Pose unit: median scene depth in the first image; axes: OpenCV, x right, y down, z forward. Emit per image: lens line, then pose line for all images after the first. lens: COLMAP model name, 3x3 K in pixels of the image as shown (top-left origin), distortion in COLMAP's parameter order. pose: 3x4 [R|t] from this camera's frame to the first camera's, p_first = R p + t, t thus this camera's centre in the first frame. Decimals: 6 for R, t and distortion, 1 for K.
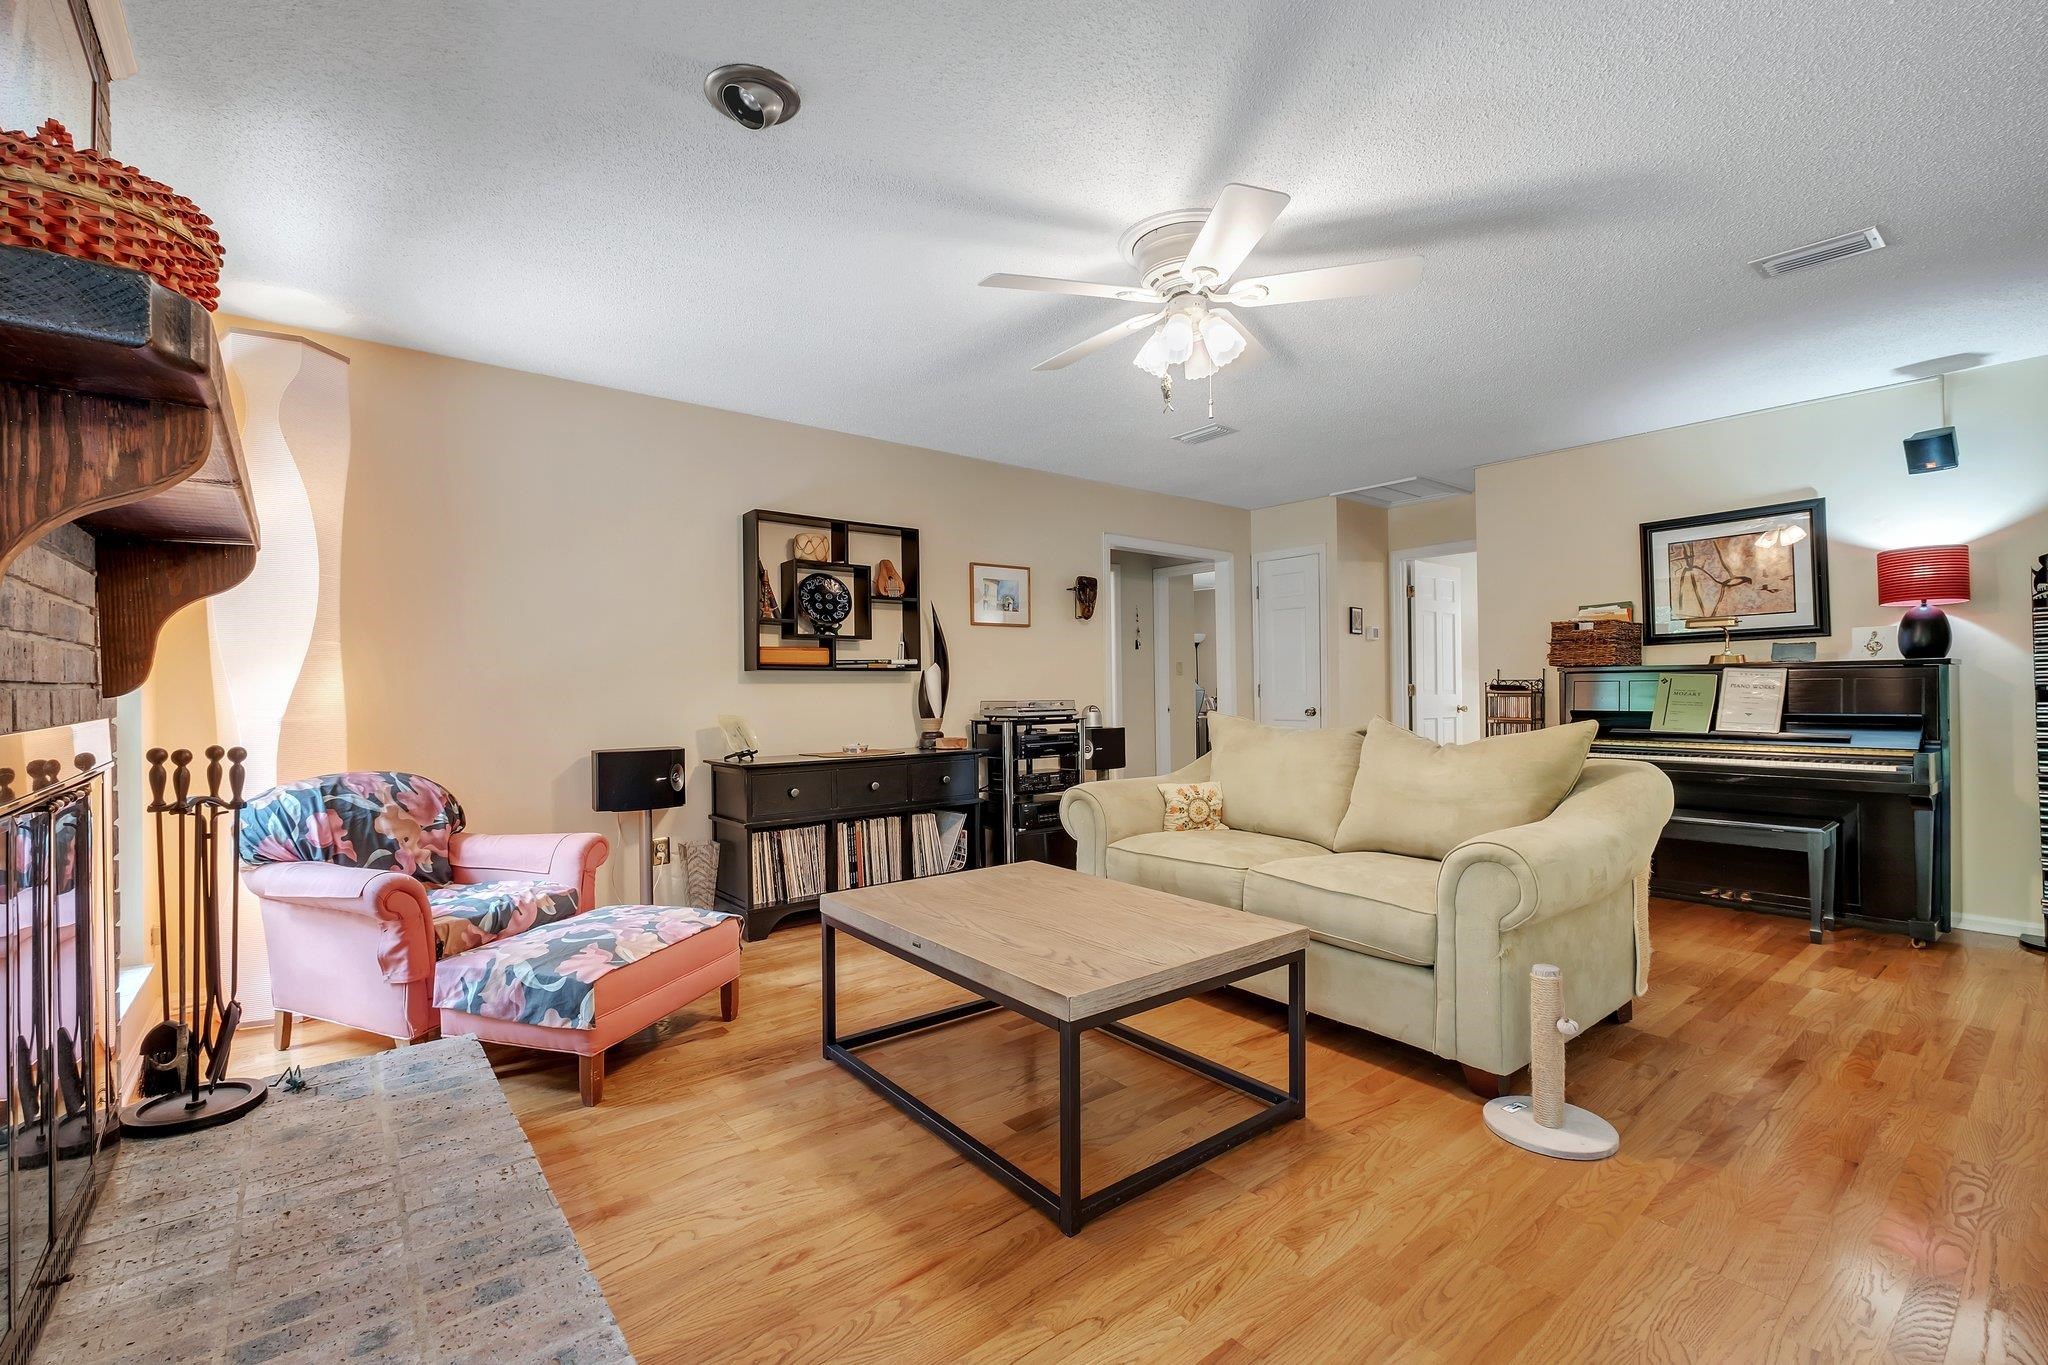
lens RADIAL K [[905.8, 0, 1035.8], [0, 905.8, 680.4], [0, 0, 1]] dist [-0.002841, 0.000877]
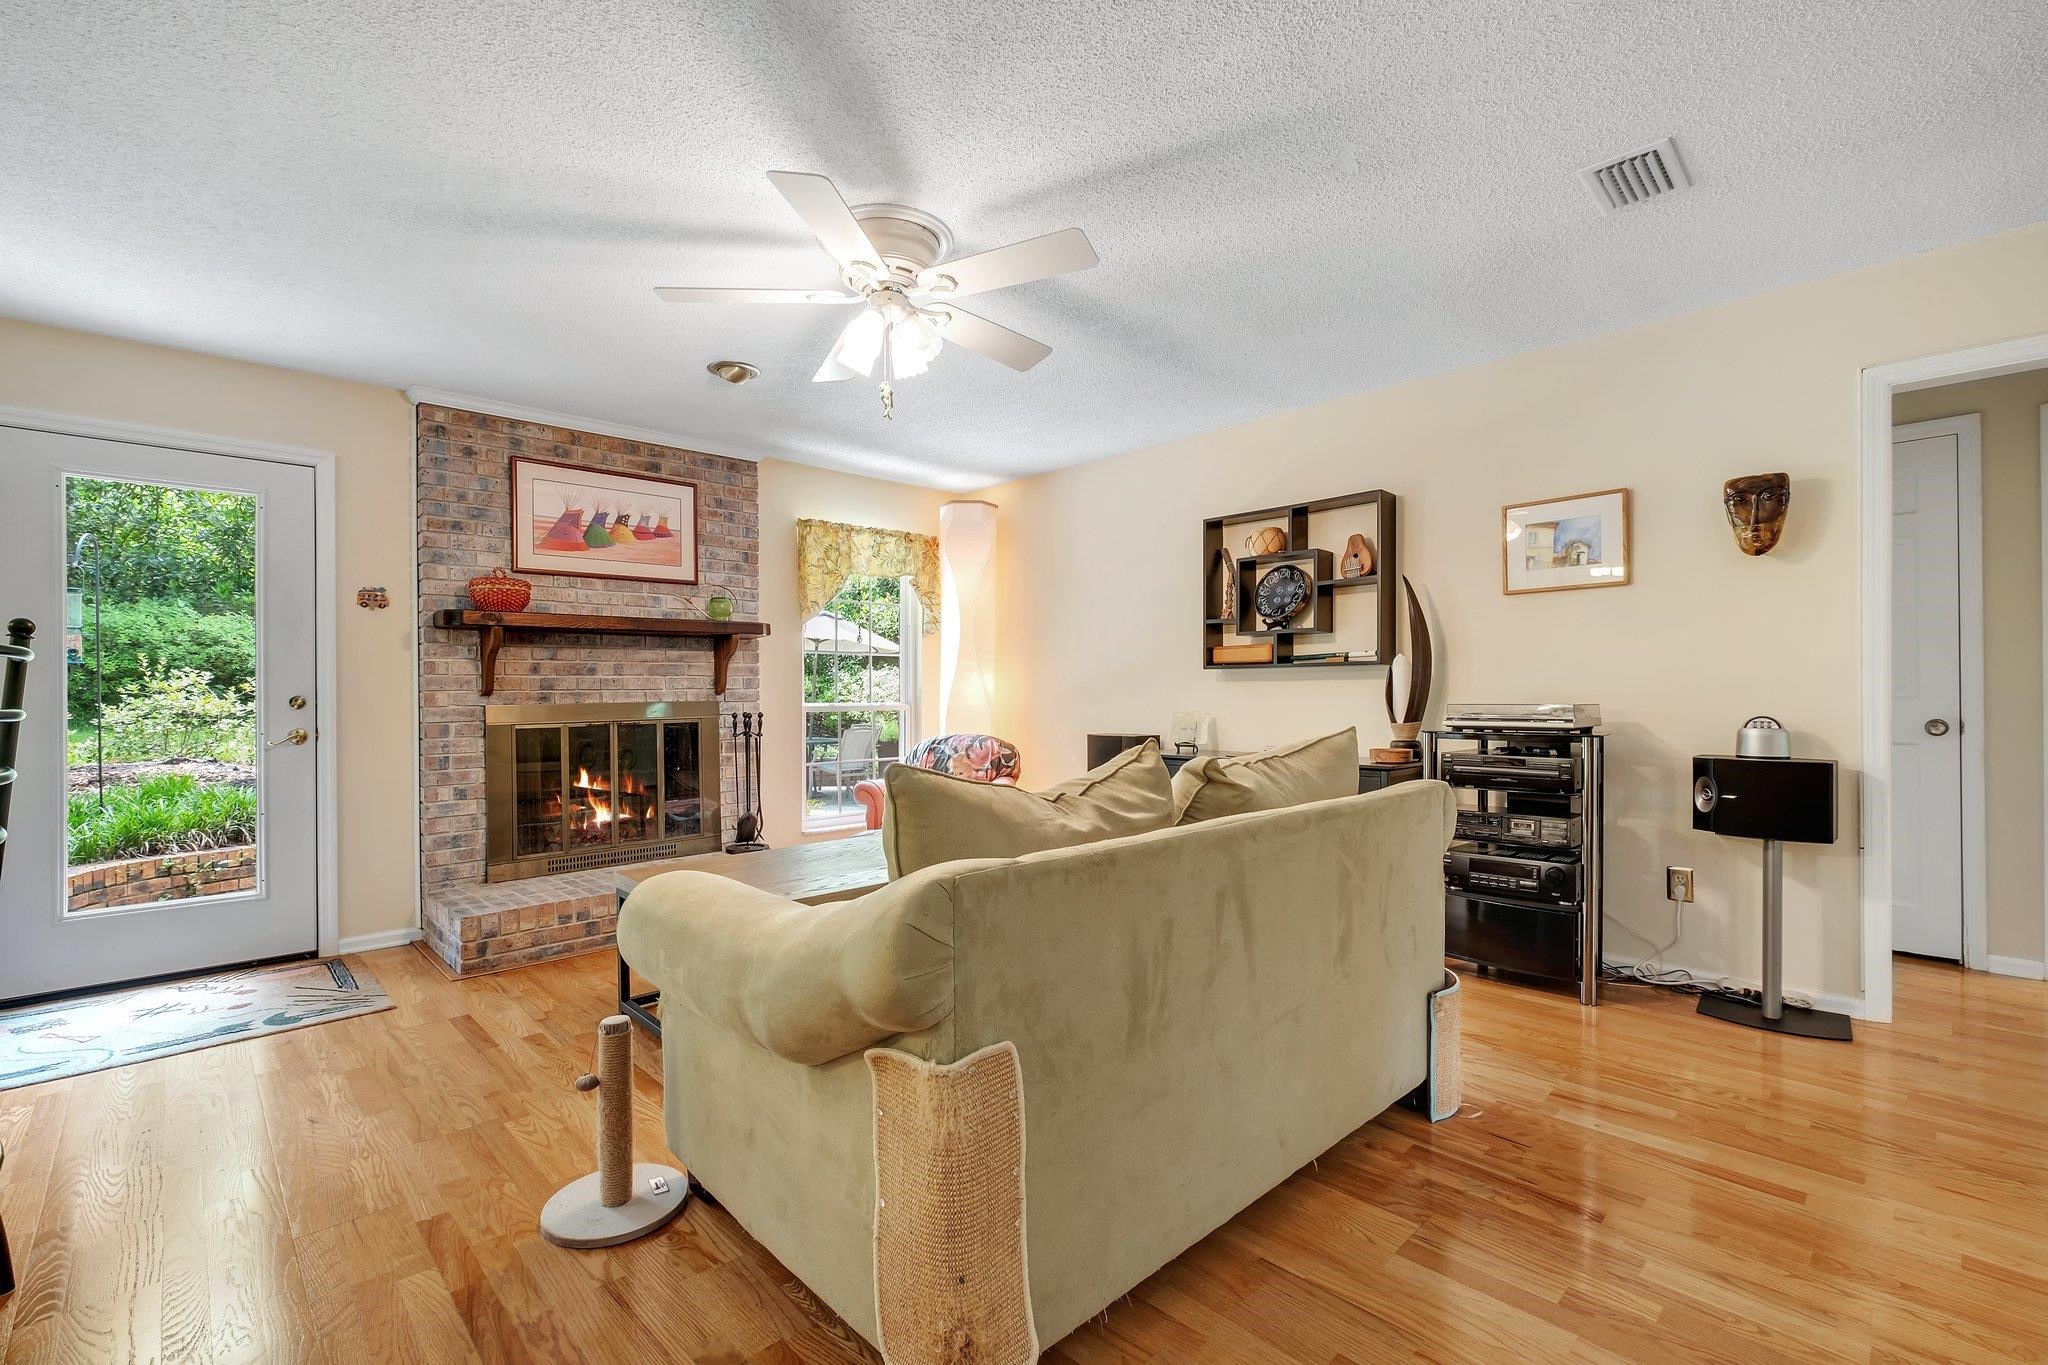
lens RADIAL K [[905.8, 0, 1031.6], [0, 905.8, 696.1], [0, 0, 1]] dist [-0.002841, 0.000877]
pose [[0.086352, 0.012292, -0.996189, 0.697139], [0.016155, 0.999775, 0.013736, 0.002433], [0.996134, -0.017279, 0.086134, 0.655686]]
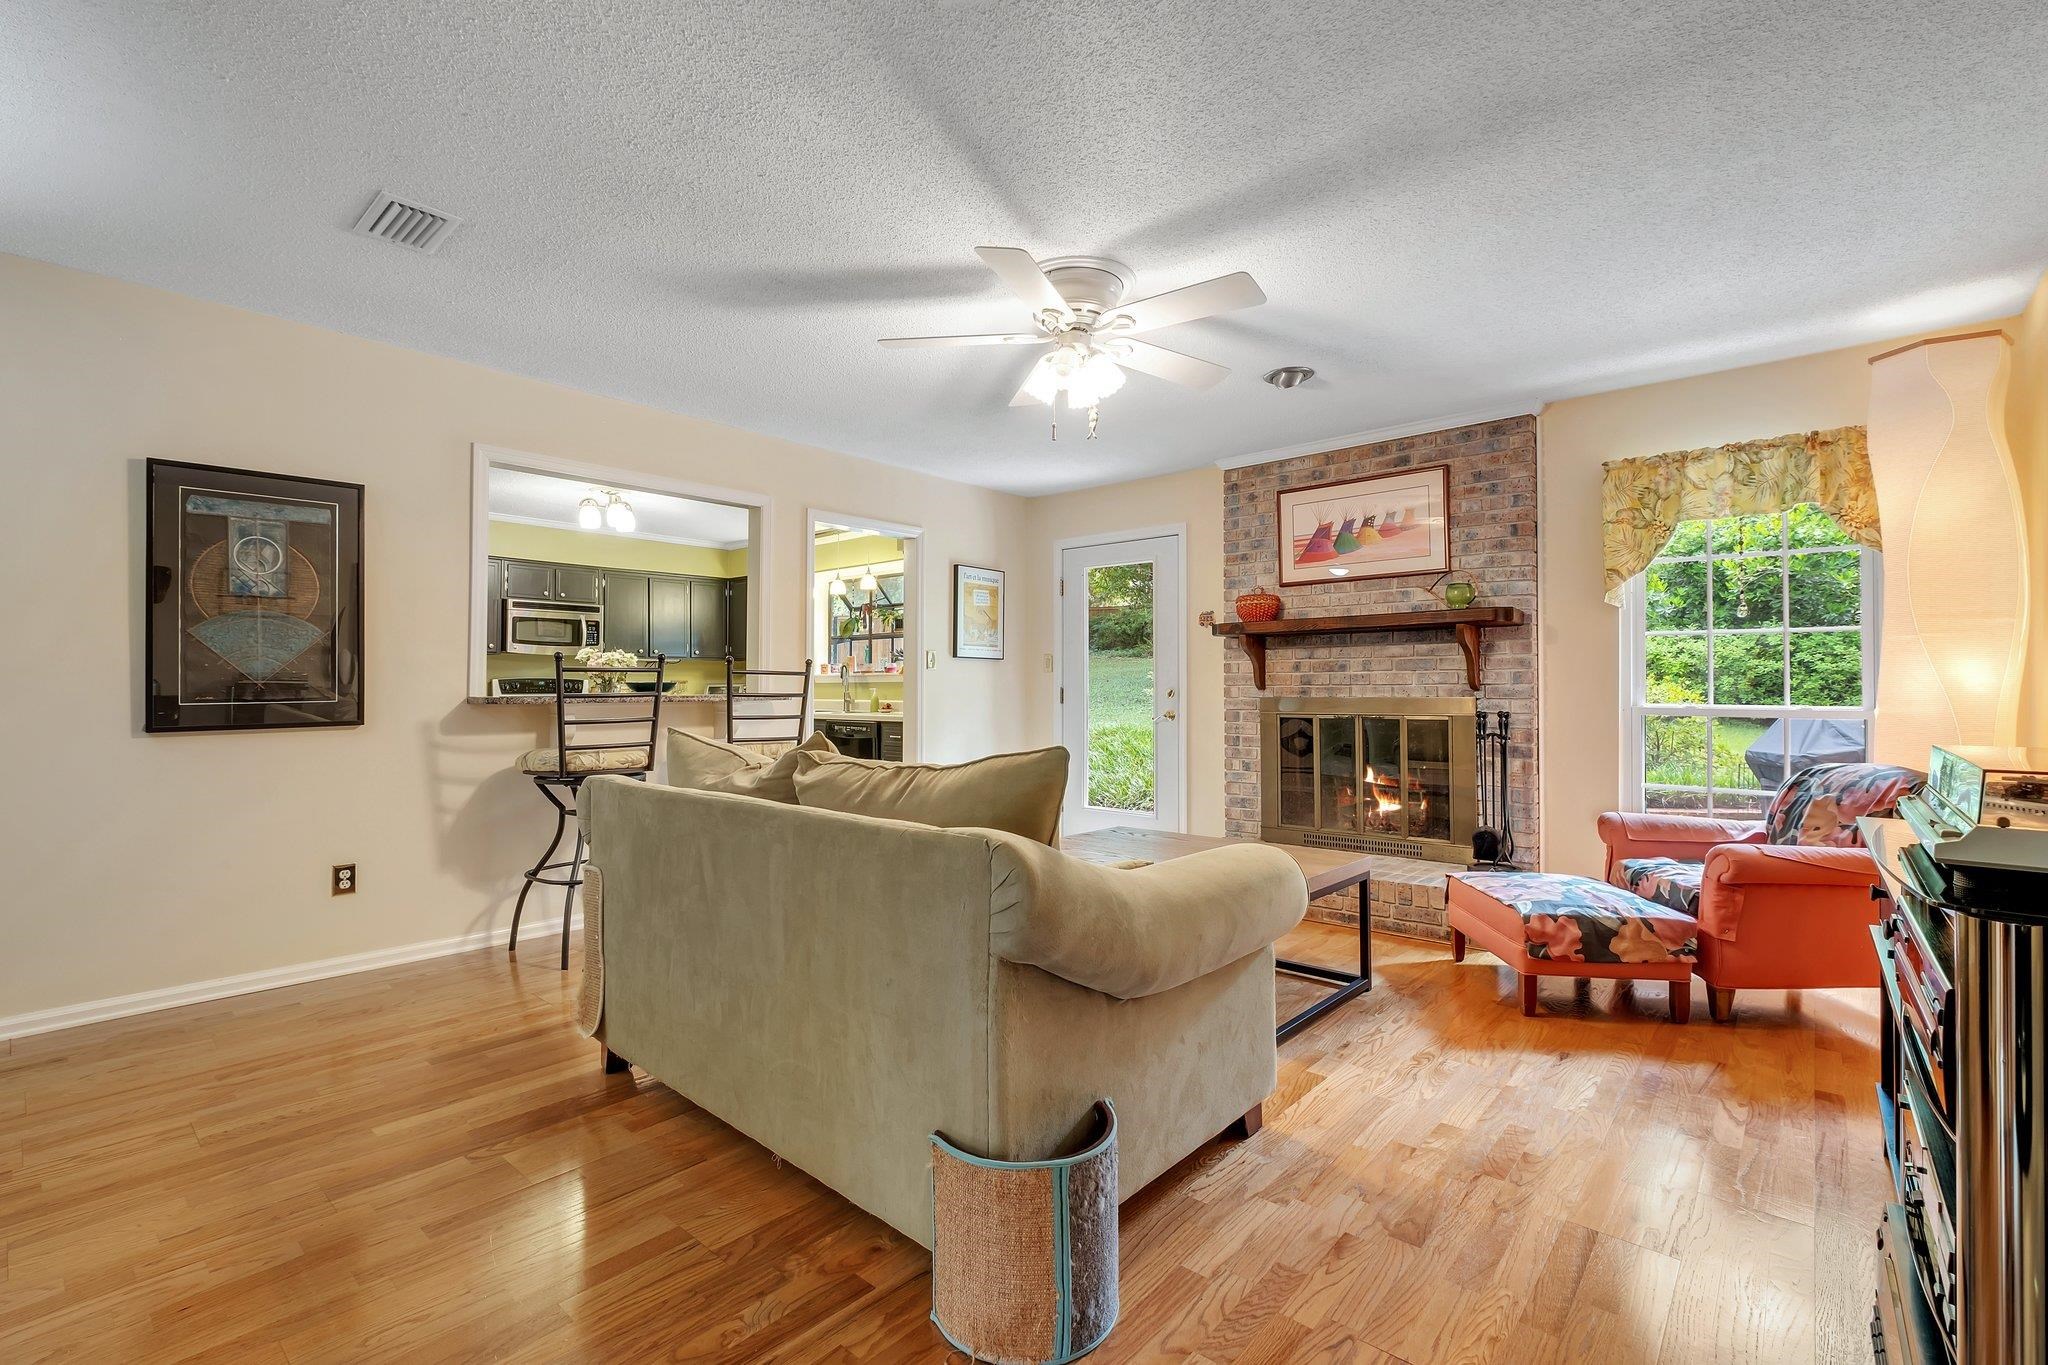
lens RADIAL K [[905.8, 0, 968.7], [0, 905.8, 677.3], [0, 0, 1]] dist [-0.002841, 0.000877]
pose [[-0.990872, 0.006258, -0.134663, 0.255665], [0.009174, 0.999737, -0.021040, 0.010923], [0.134496, -0.022084, -0.990668, 1.265246]]
